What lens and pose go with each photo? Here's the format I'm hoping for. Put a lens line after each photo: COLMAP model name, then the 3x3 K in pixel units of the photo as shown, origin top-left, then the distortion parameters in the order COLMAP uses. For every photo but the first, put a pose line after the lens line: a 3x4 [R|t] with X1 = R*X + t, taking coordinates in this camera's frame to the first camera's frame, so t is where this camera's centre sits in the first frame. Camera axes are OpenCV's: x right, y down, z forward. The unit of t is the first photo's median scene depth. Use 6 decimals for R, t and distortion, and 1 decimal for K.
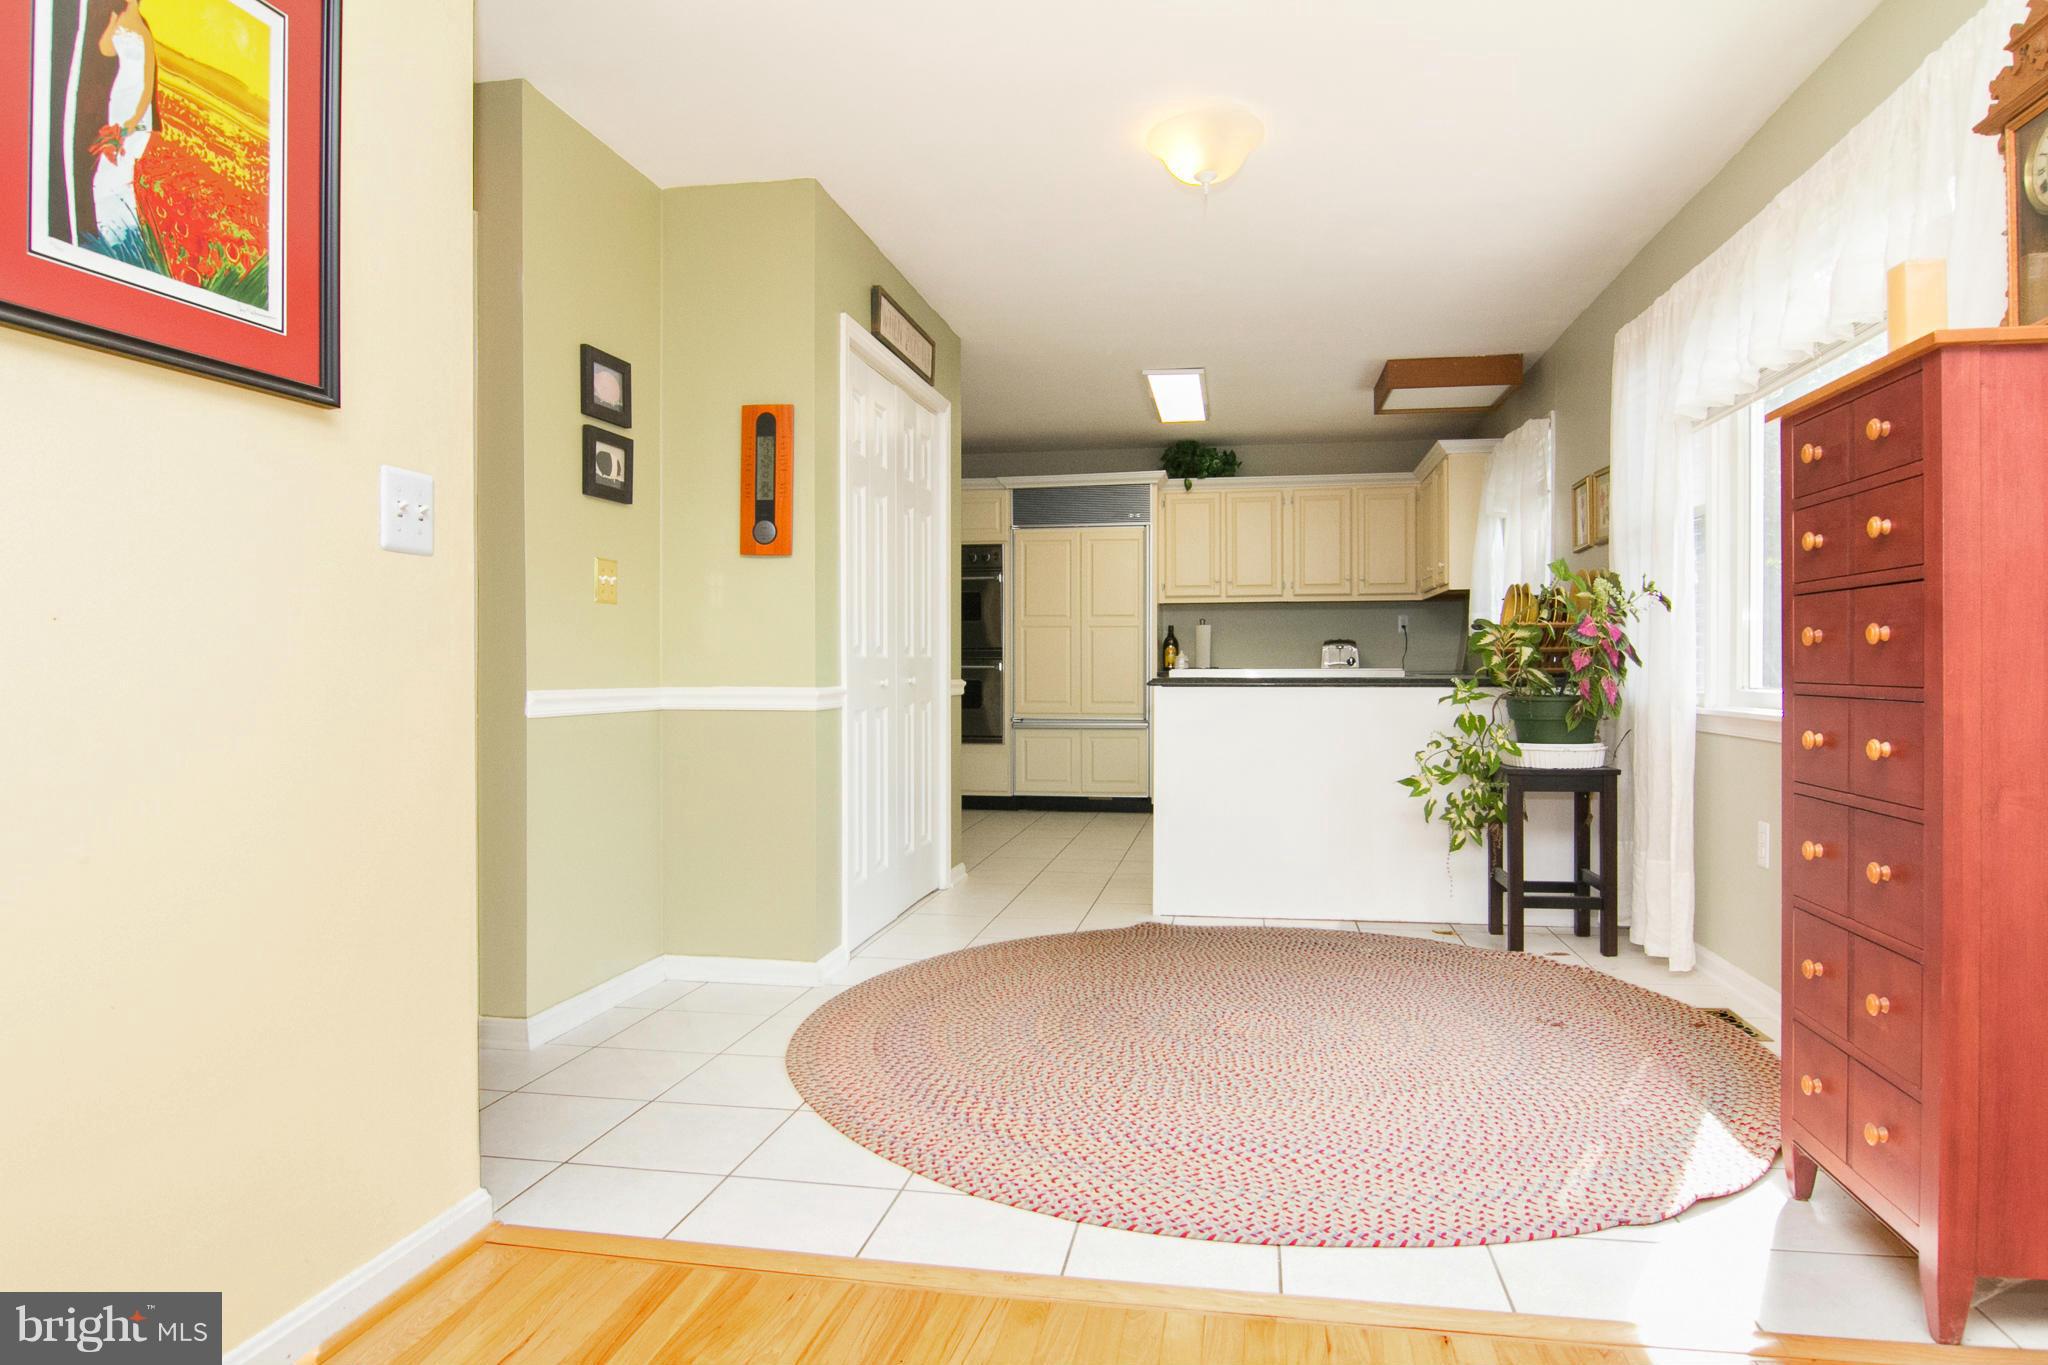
lens RADIAL K [[1200.7, 0, 1029.7], [0, 1200.7, 694.5], [0, 0, 1]] dist [-0.003868, -0.002047]
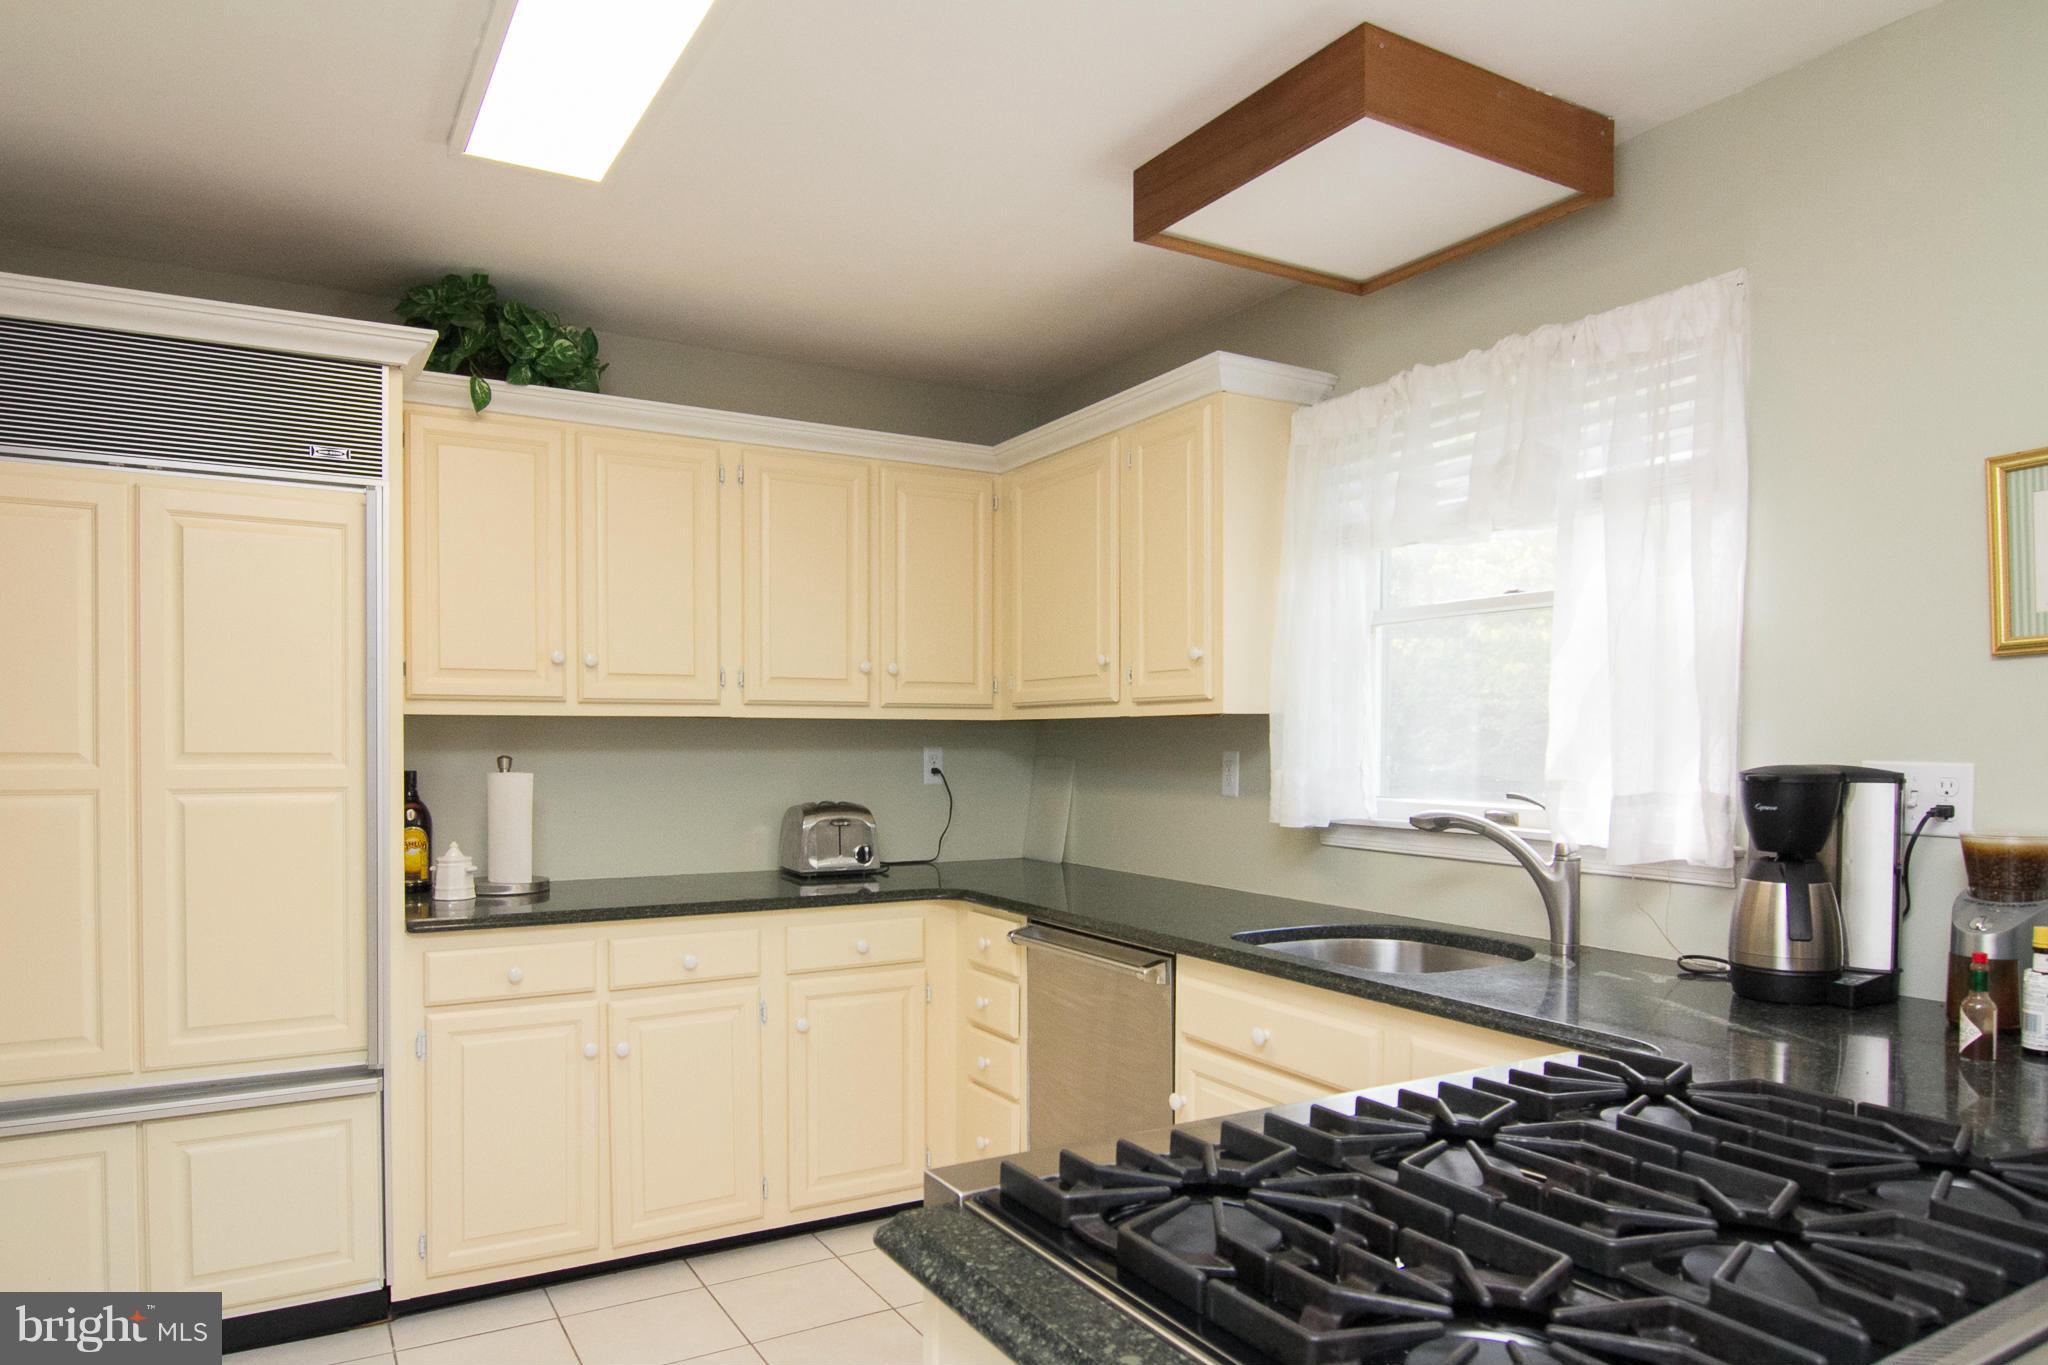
lens RADIAL K [[1271.1, 0, 1017.8], [0, 1271.1, 754.0], [0, 0, 1]] dist [-0.017800, -0.003801]
pose [[0.742018, -0.004021, 0.670368, -0.005882], [0.014991, 0.999831, -0.010596, -0.058545], [-0.670212, 0.017912, 0.741953, 0.605665]]
